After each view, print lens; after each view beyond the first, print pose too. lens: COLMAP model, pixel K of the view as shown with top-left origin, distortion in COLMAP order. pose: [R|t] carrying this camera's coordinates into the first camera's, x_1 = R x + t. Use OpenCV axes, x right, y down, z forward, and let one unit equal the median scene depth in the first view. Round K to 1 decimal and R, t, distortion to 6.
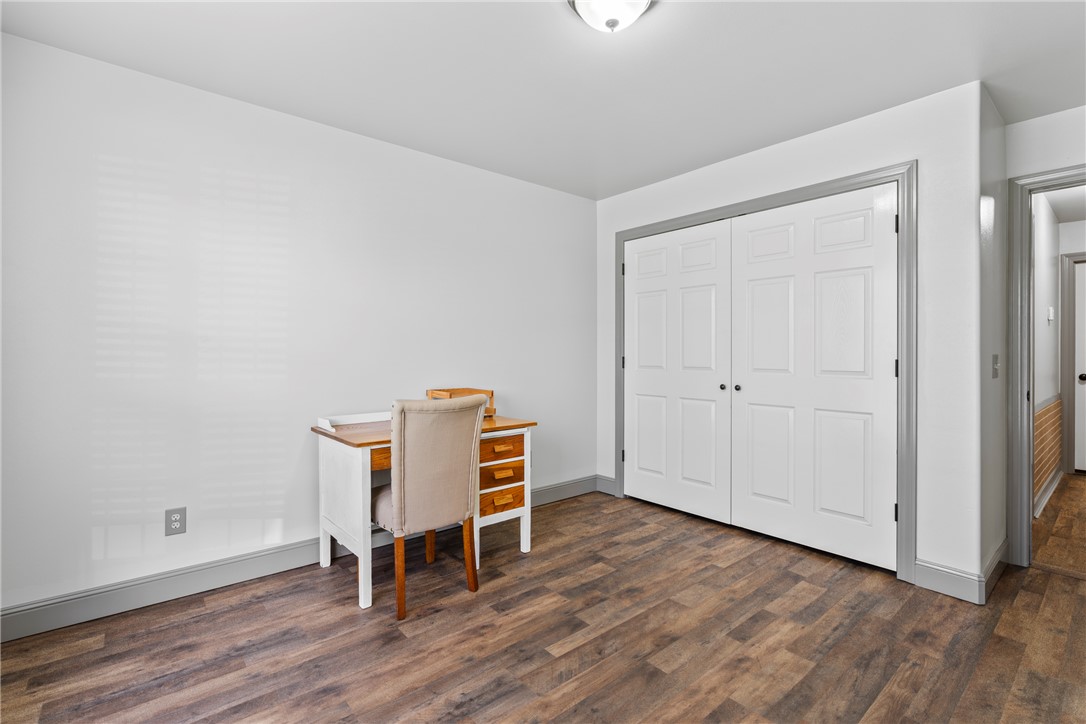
lens RADIAL K [[499.7, 0, 537.1], [0, 499.7, 357.7], [0, 0, 1]] dist [-0.003300, 0.002070]
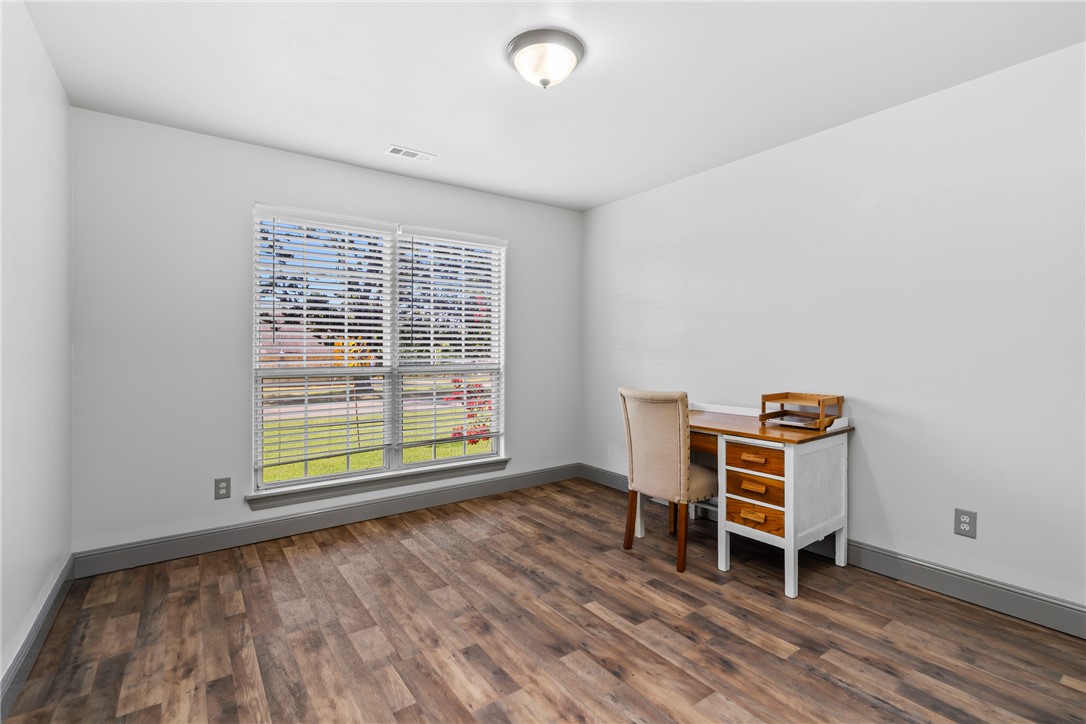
lens RADIAL K [[499.7, 0, 538.5], [0, 499.7, 358.6], [0, 0, 1]] dist [-0.003300, 0.002070]
pose [[-0.083533, 0.015490, -0.996385, 1.016256], [-0.006384, 0.999850, 0.016079, -0.013586], [0.996485, 0.007704, -0.083421, 0.808900]]
